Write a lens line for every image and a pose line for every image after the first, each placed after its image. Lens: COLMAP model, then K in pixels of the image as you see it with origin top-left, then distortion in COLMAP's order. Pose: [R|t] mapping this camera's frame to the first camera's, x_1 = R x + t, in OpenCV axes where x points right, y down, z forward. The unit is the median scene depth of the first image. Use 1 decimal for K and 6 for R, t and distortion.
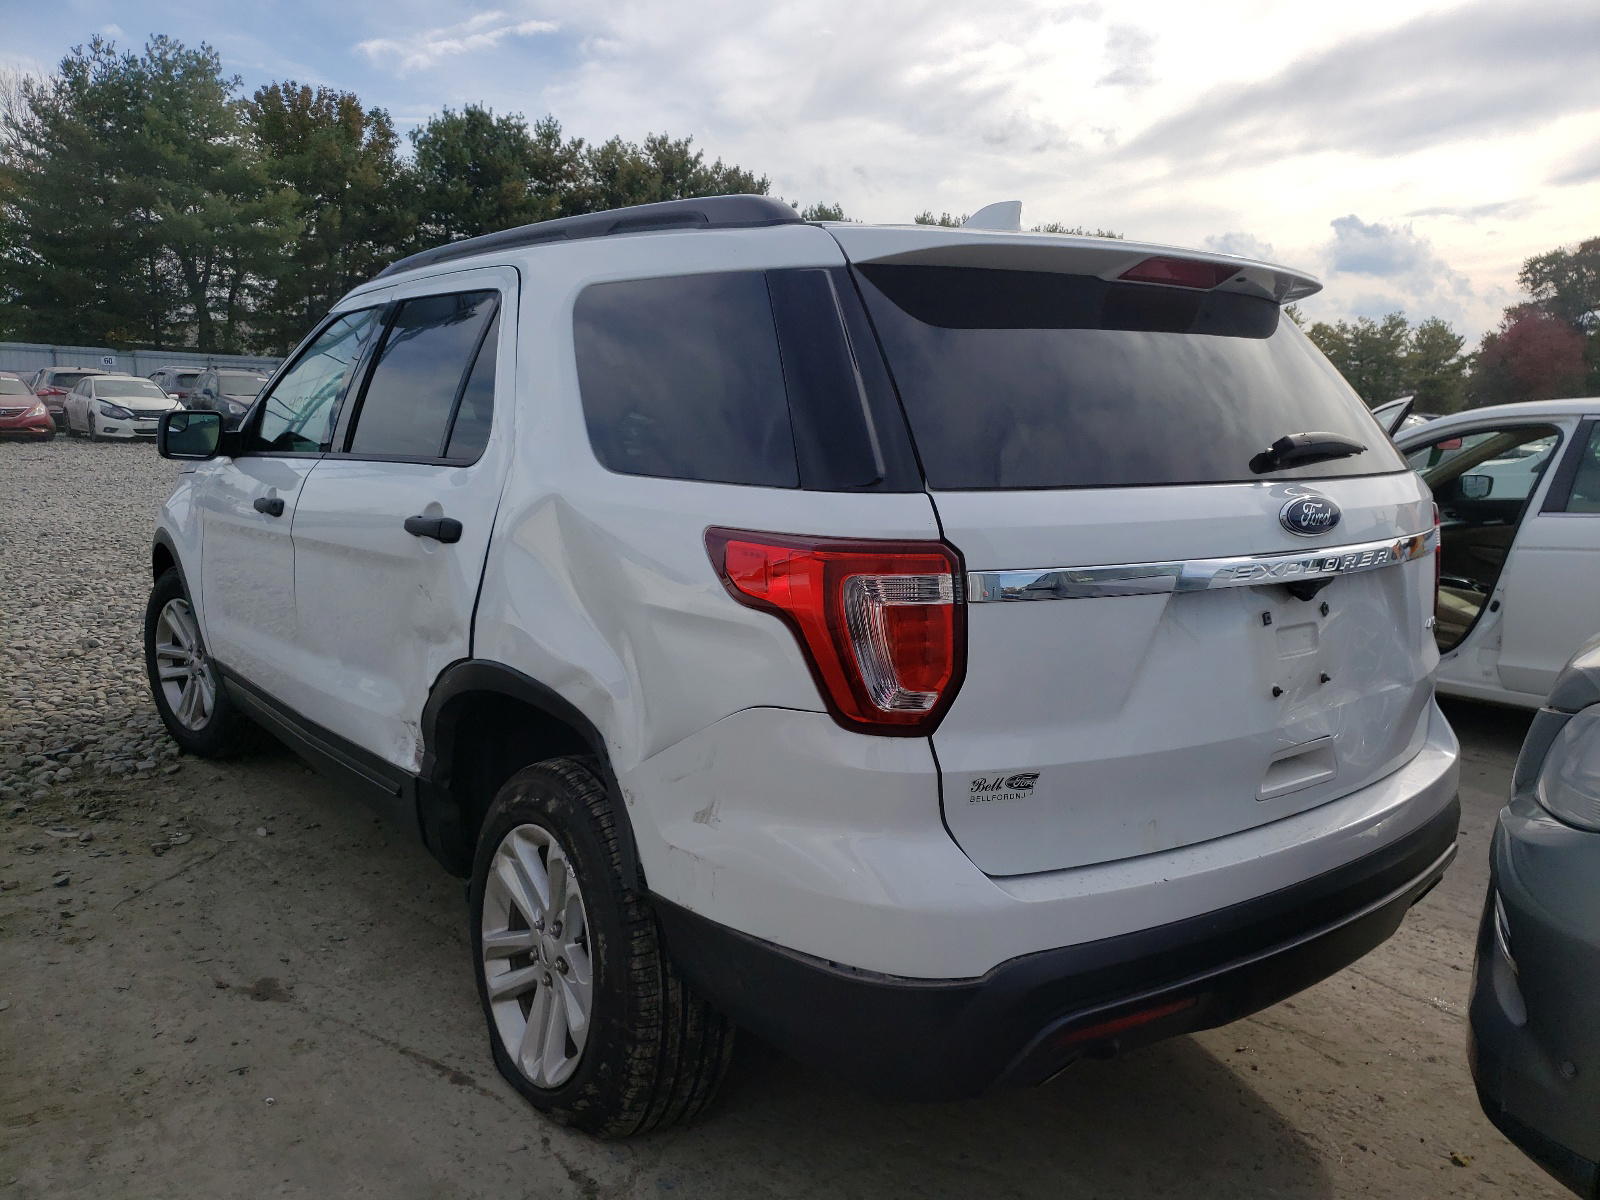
lens RADIAL K [[1506.2, 0, 800.5], [0, 1506.2, 613.4], [0, 0, 1]] dist [0.038125, 0.000000]
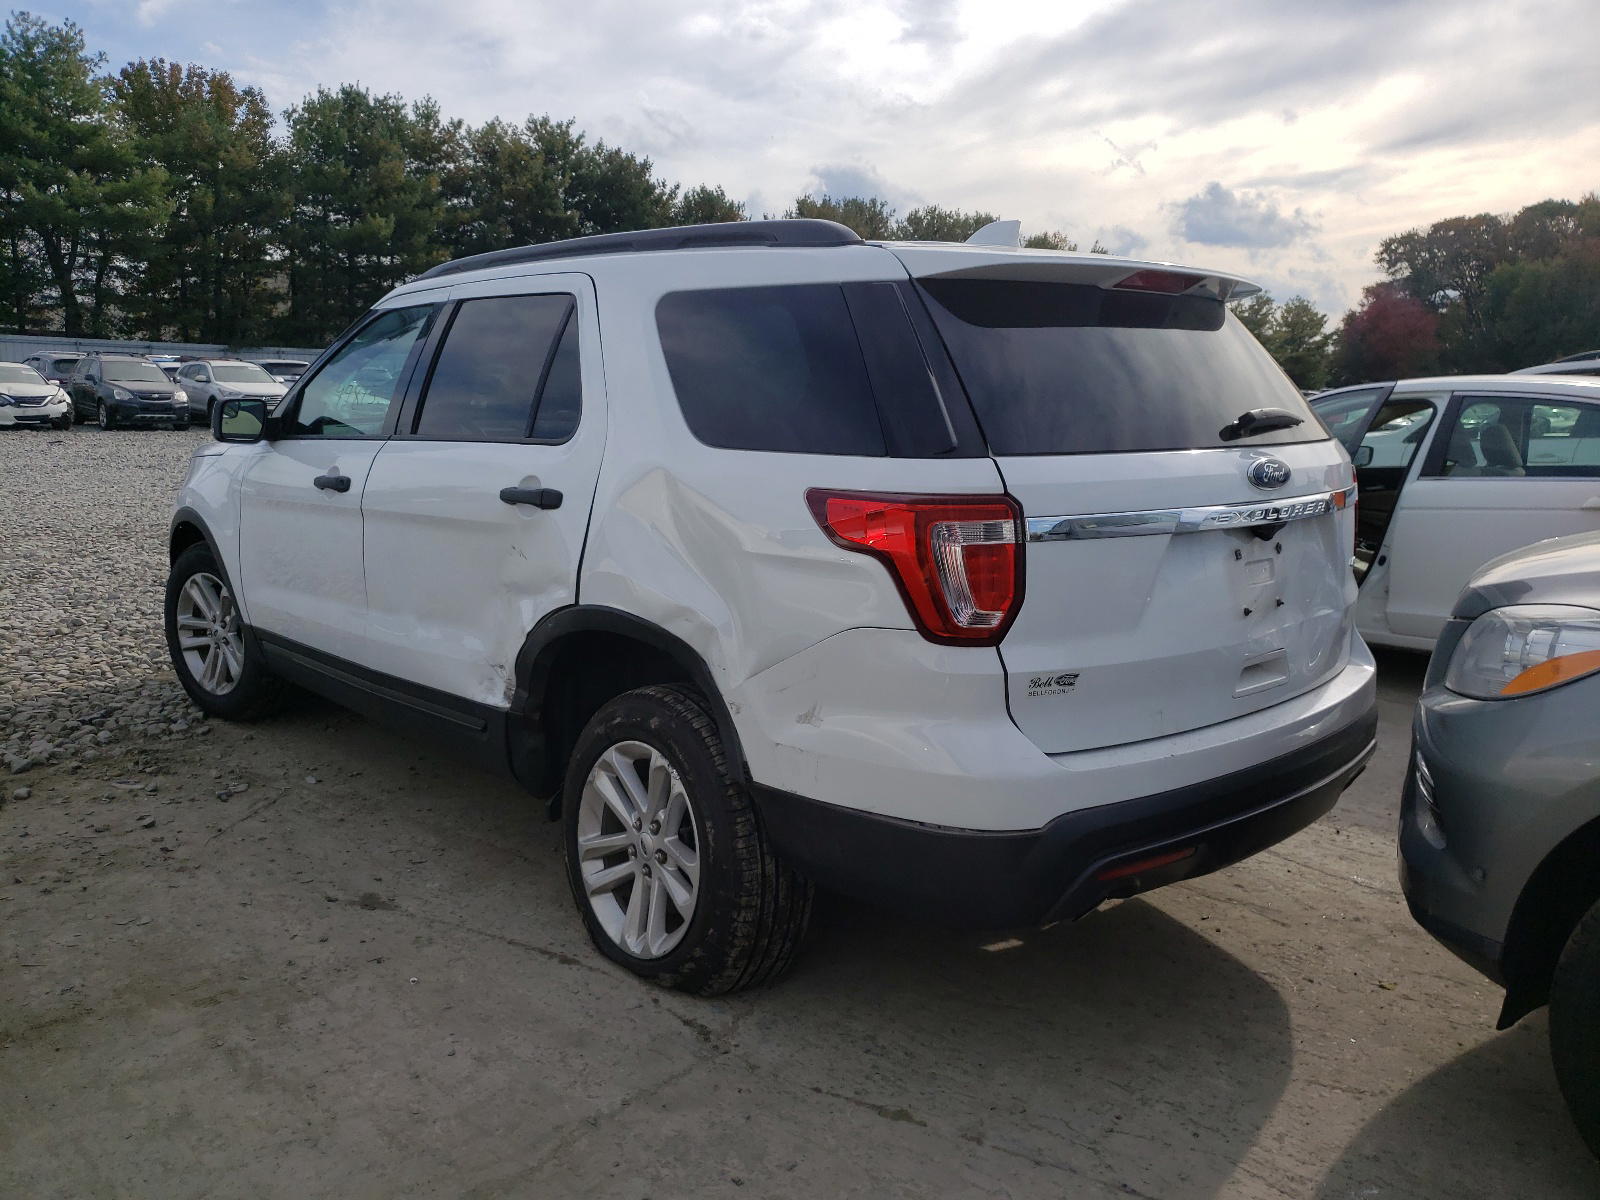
lens RADIAL K [[1506.2, 0, 801.0], [0, 1506.2, 588.8], [0, 0, 1]] dist [0.038125, 0.000000]
pose [[0.997003, -0.018629, 0.075093, -0.122359], [0.018877, 0.999818, -0.002595, 0.022471], [-0.075031, 0.004005, 0.997173, -0.191699]]
